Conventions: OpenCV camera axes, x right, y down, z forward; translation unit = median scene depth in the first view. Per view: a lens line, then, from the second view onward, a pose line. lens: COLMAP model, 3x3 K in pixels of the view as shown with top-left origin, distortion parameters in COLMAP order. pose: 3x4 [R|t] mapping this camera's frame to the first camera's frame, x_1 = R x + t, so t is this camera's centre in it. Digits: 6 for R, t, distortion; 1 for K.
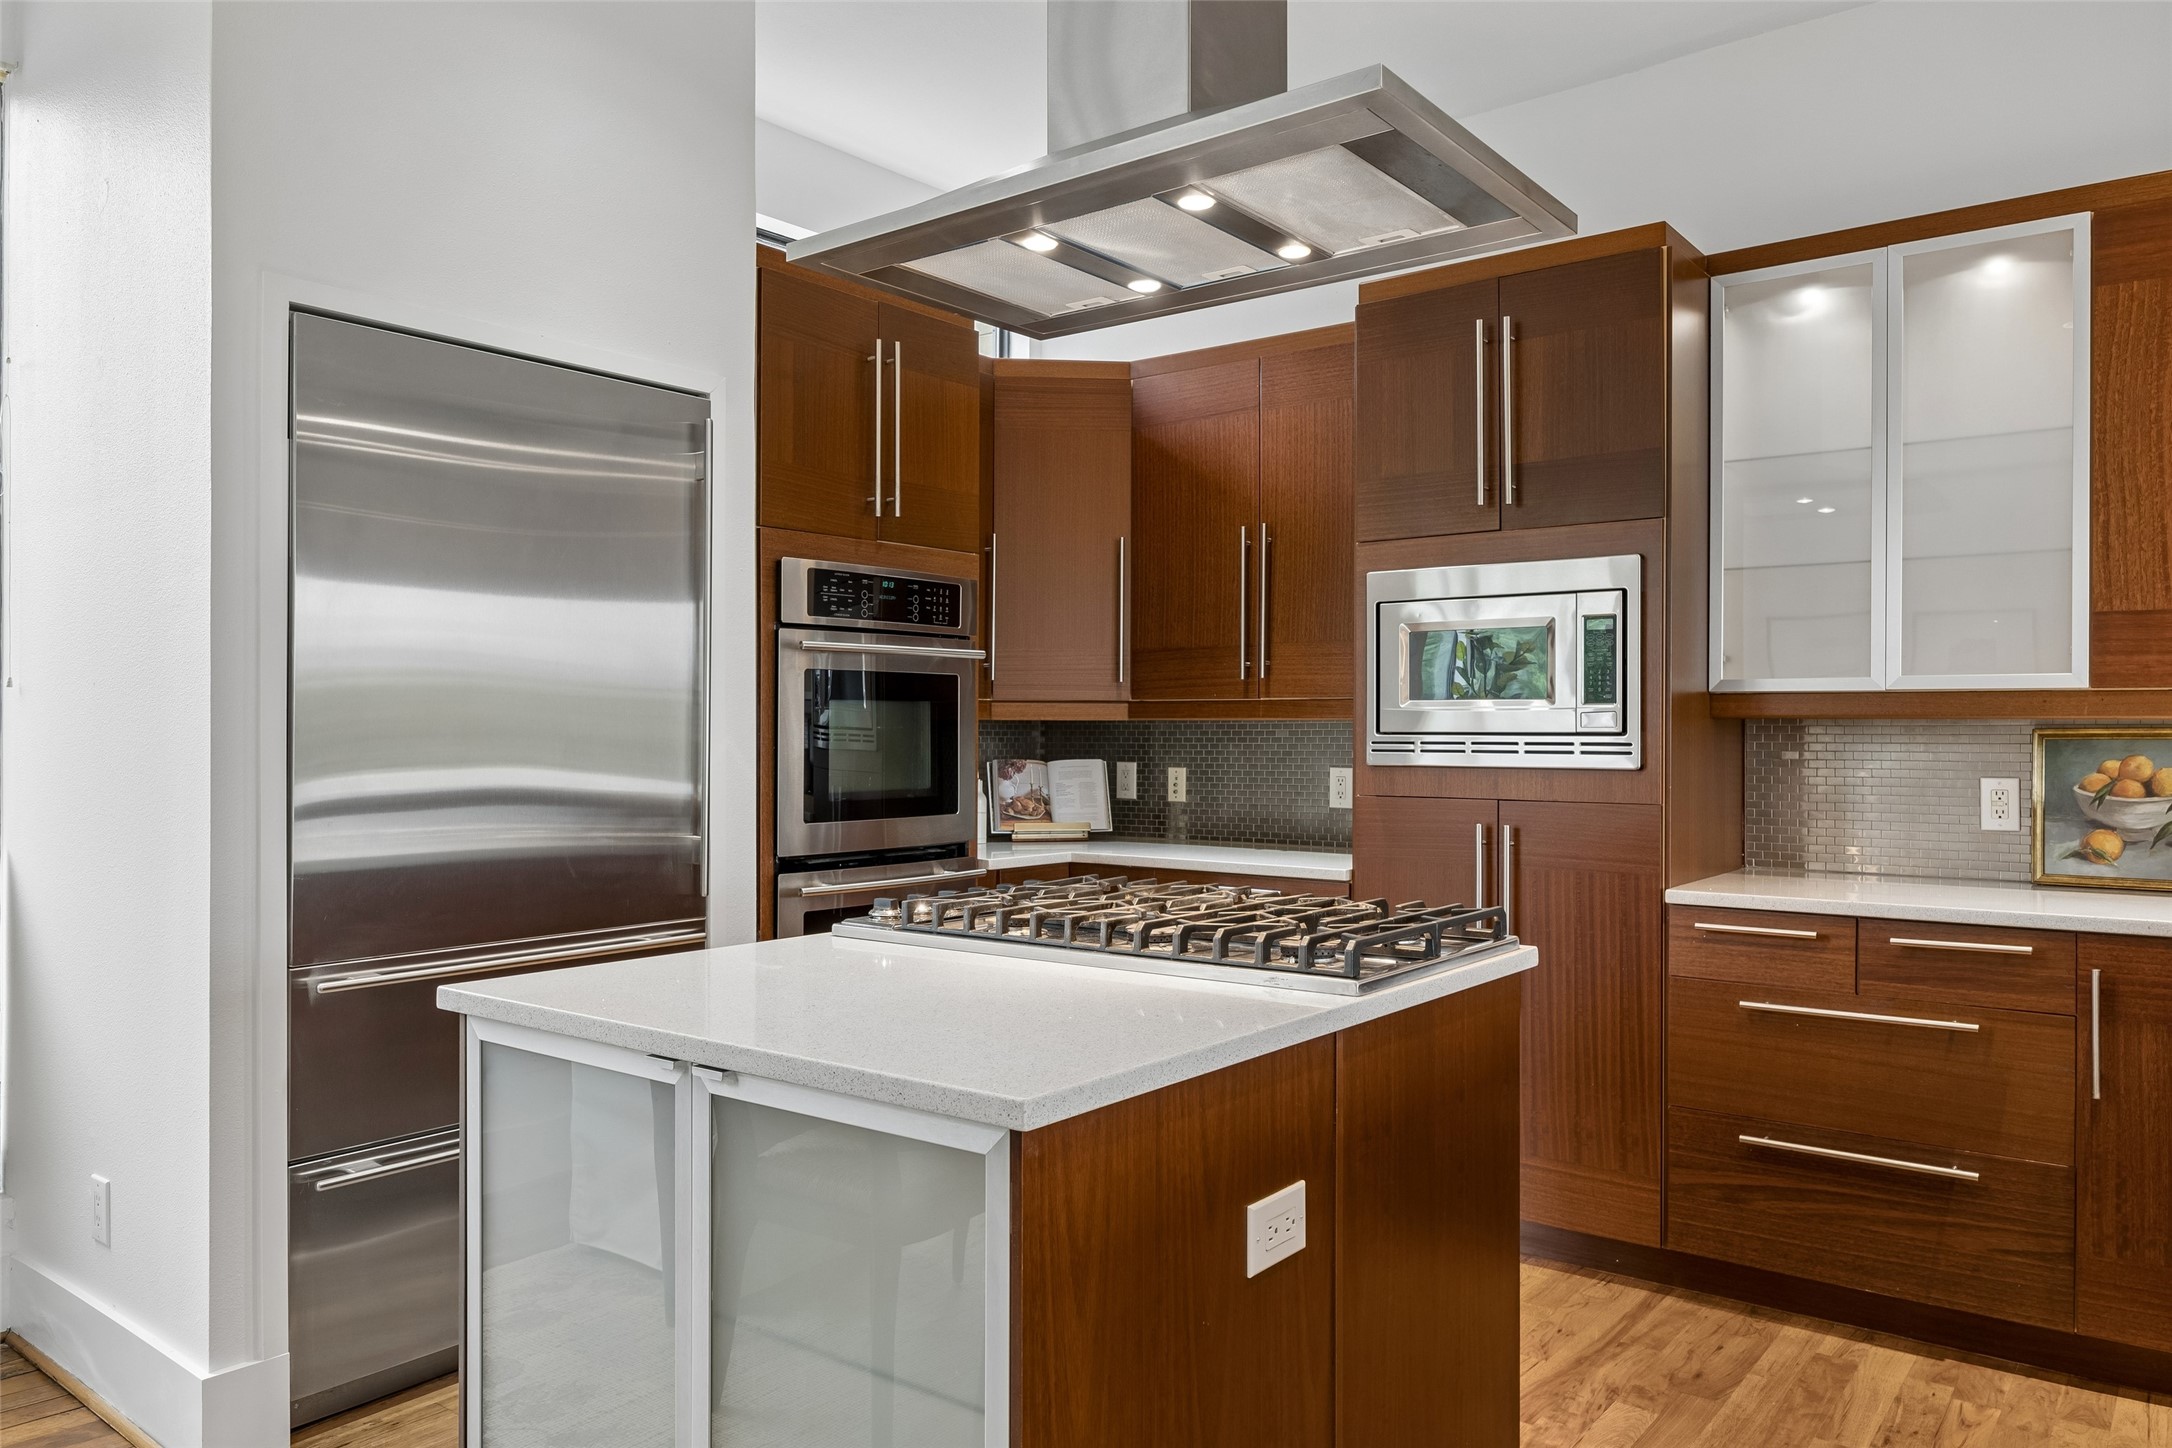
lens RADIAL K [[1501.9, 0, 1069.4], [0, 1501.9, 727.6], [0, 0, 1]] dist [-0.017570, 0.008491]
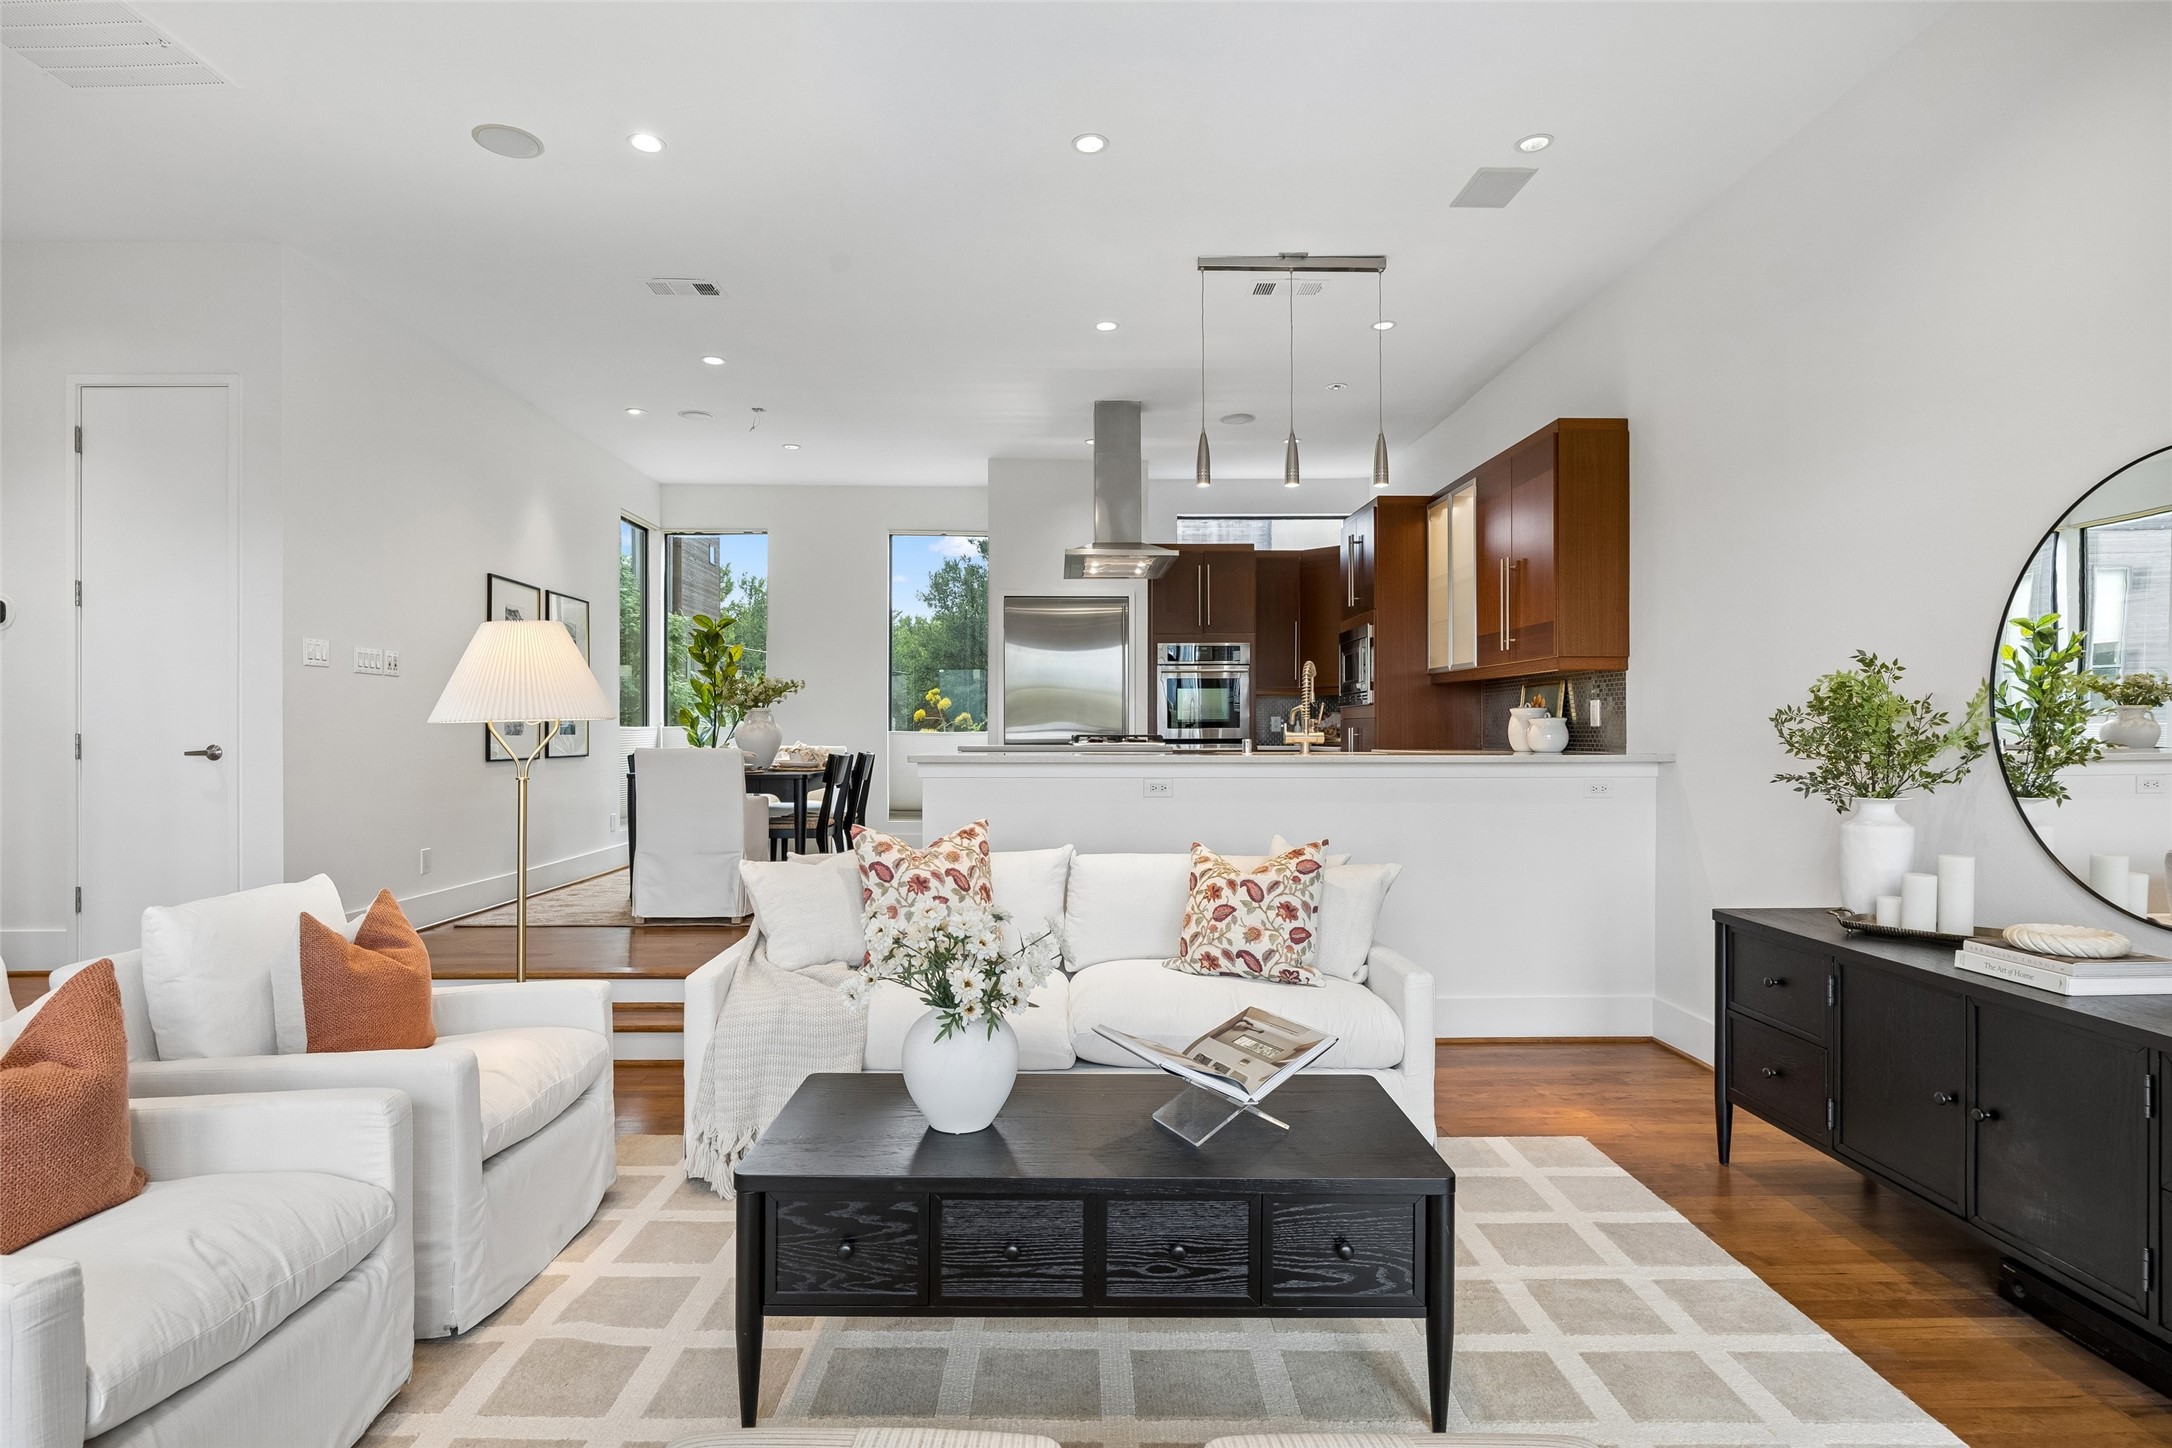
lens RADIAL K [[1137.1, 0, 1079.8], [0, 1137.1, 730.8], [0, 0, 1]] dist [0.000064, -0.001682]
pose [[0.643784, -0.005236, -0.765189, 1.571523], [0.005668, 0.999982, -0.002074, 0.074598], [0.765186, -0.003001, 0.643802, -0.684995]]
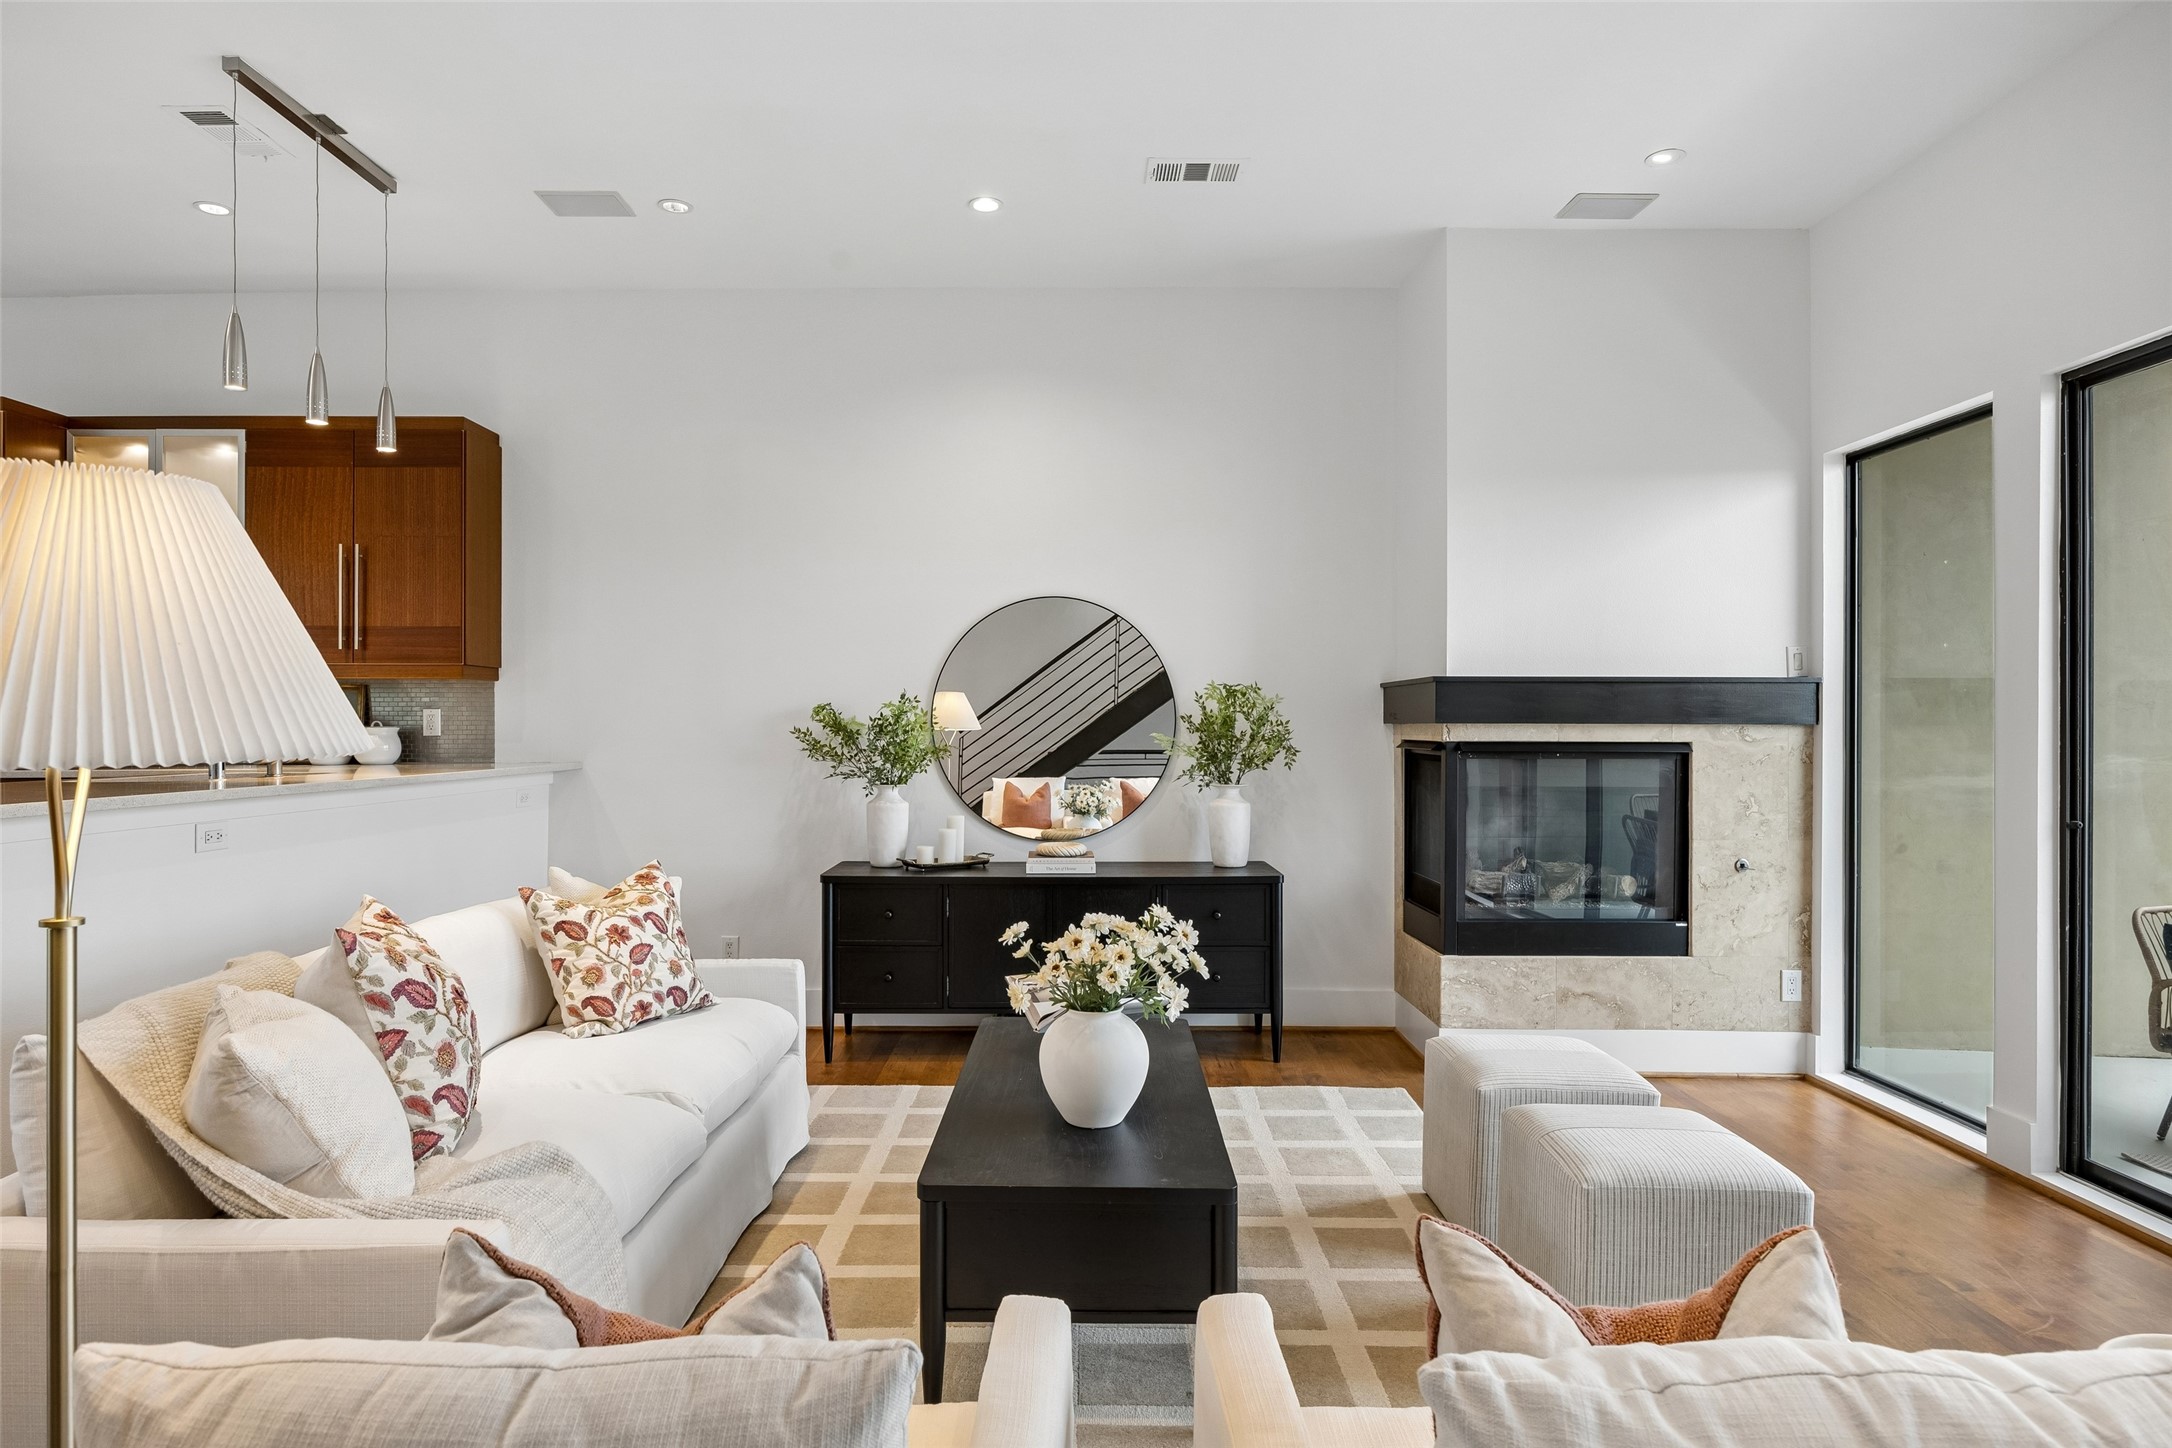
lens RADIAL K [[1189.6, 0, 1072.3], [0, 1189.6, 720.6], [0, 0, 1]] dist [-0.002792, -0.001074]
pose [[0.779636, -0.001909, 0.626230, 0.500923], [0.002424, 0.999997, 0.000031, 0.050855], [-0.626229, 0.001494, 0.779638, -0.892788]]
